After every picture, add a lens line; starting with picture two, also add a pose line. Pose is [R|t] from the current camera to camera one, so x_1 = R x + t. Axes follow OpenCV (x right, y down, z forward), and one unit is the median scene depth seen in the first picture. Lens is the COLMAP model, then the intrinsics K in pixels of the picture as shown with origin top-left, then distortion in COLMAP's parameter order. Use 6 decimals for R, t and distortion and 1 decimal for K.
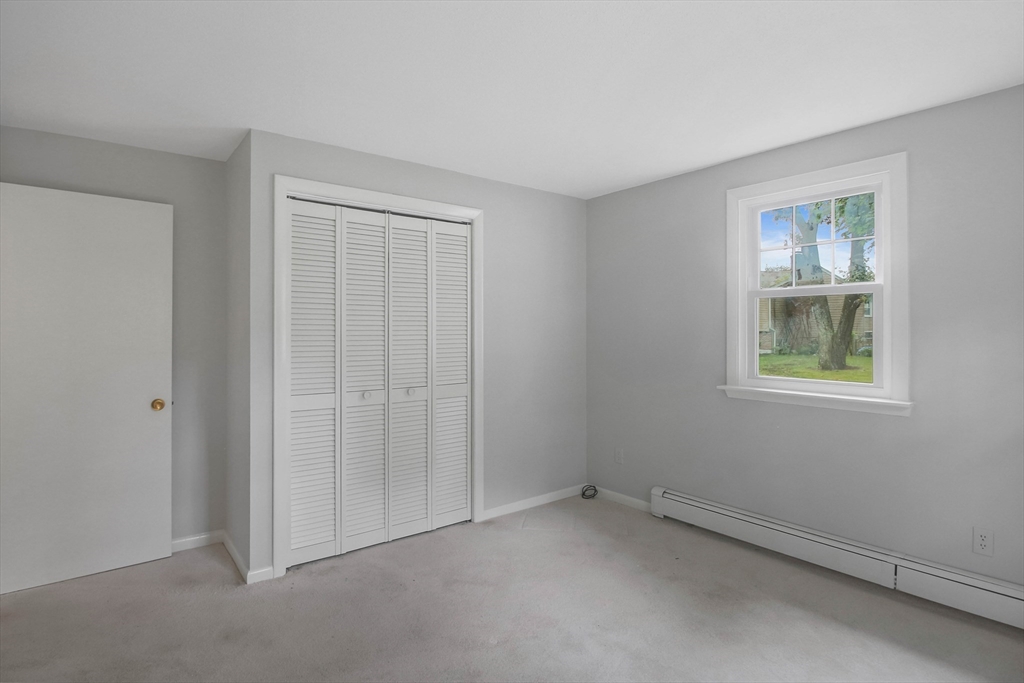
lens RADIAL K [[529.4, 0, 510.5], [0, 529.4, 332.6], [0, 0, 1]] dist [-0.006045, -0.008840]
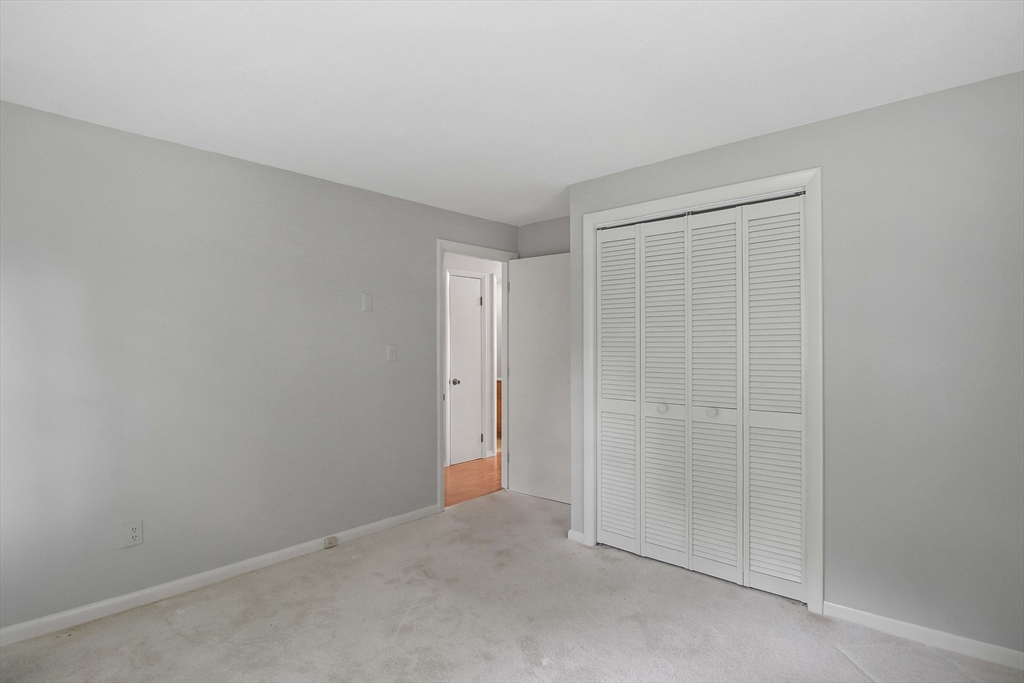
lens RADIAL K [[529.4, 0, 510.8], [0, 529.4, 350.6], [0, 0, 1]] dist [-0.006045, -0.008840]
pose [[0.158512, 0.007494, -0.987329, 0.640595], [0.000228, 0.999971, 0.007627, 0.004461], [0.987357, -0.001434, 0.158505, 0.553712]]
